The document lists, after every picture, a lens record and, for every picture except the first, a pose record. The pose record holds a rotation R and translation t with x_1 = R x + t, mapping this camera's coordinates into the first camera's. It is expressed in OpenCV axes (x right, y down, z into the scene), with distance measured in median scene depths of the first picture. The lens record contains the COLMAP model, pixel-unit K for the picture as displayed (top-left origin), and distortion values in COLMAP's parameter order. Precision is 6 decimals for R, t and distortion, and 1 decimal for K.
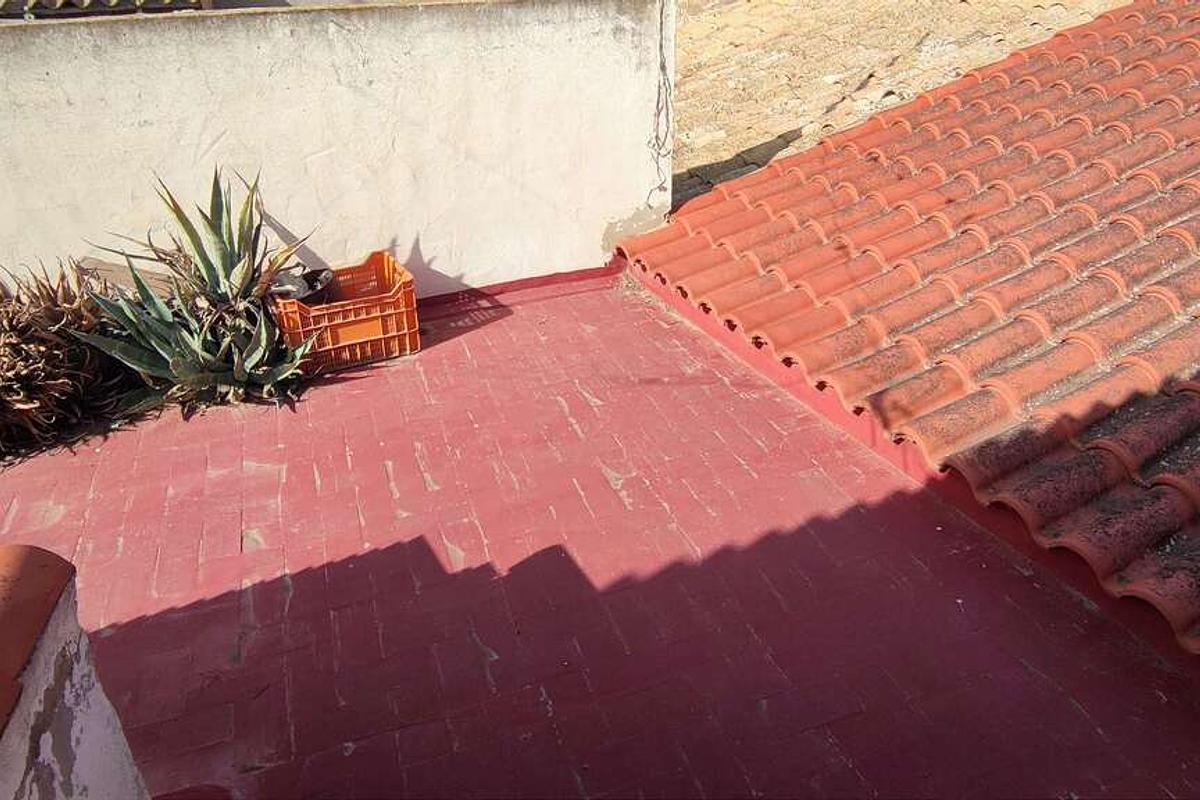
lens RADIAL K [[826.1, 0, 604.2], [0, 826.1, 404.8], [0, 0, 1]] dist [0.019378, -0.002407]
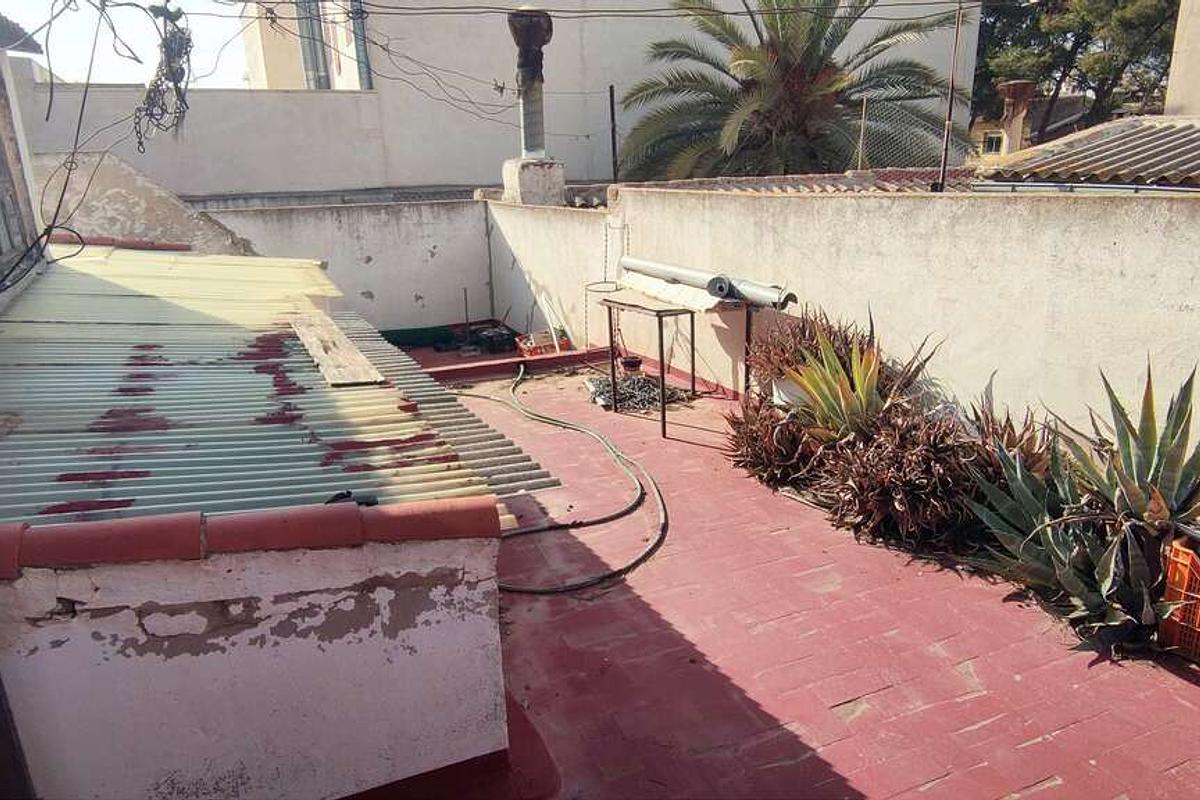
lens RADIAL K [[826.1, 0, 604.2], [0, 826.1, 404.8], [0, 0, 1]] dist [0.019378, -0.002407]
pose [[0.020666, 0.289994, -0.956805, 0.315639], [-0.451349, 0.856645, 0.249888, -0.205257], [0.892108, 0.426689, 0.148591, 0.393283]]
